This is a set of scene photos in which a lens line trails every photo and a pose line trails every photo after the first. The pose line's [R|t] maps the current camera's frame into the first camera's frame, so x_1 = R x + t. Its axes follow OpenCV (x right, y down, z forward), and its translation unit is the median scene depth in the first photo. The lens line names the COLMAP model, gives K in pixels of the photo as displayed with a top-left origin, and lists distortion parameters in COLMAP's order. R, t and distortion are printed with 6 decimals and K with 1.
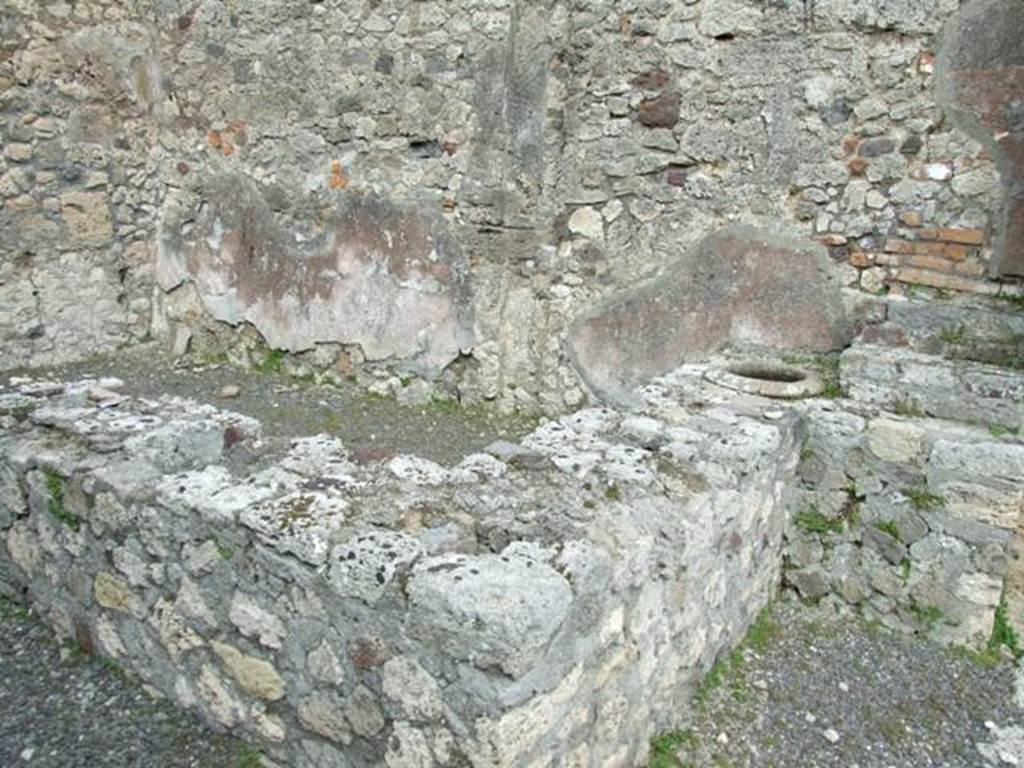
lens RADIAL K [[814.6, 0, 508.9], [0, 814.6, 372.2], [0, 0, 1]] dist [-0.061248, 0.056445]
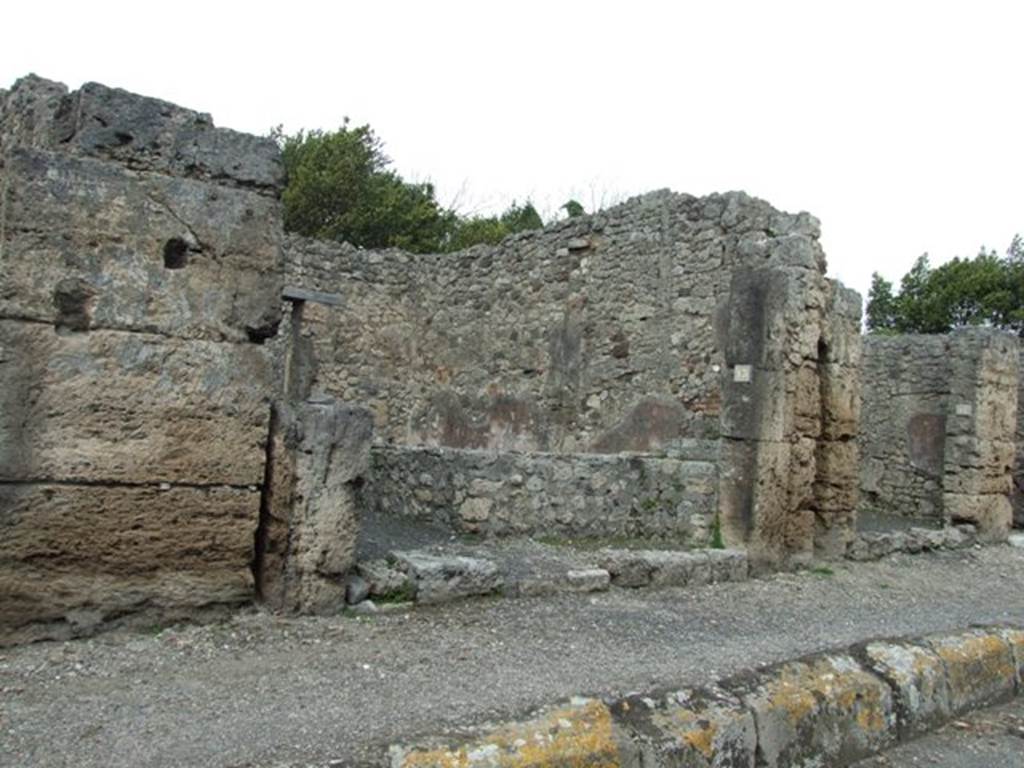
lens RADIAL K [[836.3, 0, 503.4], [0, 836.3, 395.3], [0, 0, 1]] dist [-0.067030, -0.003566]
pose [[0.958601, -0.024682, -0.283681, 0.461447], [-0.057923, 0.958506, -0.279124, 0.404983], [0.278799, 0.284000, 0.917396, -1.039976]]
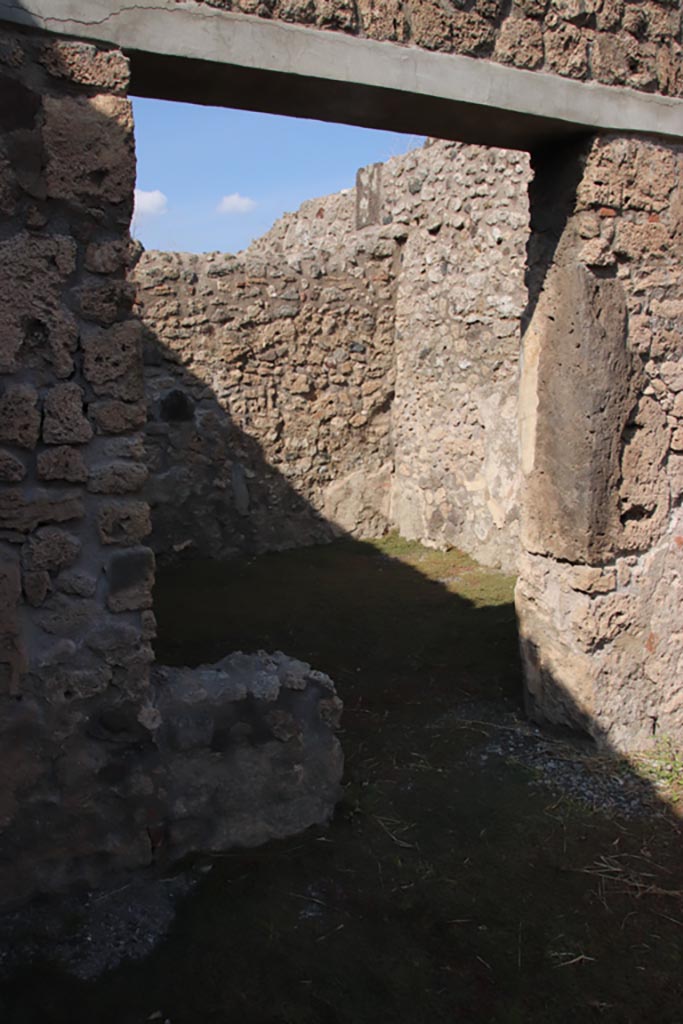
lens RADIAL K [[854.1, 0, 341.2], [0, 854.1, 522.9], [0, 0, 1]] dist [-0.145242, 0.087077]
pose [[0.823922, 0.016629, -0.566459, -0.532040], [-0.057592, 0.996851, -0.054505, -0.136977], [0.563769, 0.077532, 0.822286, 0.292417]]
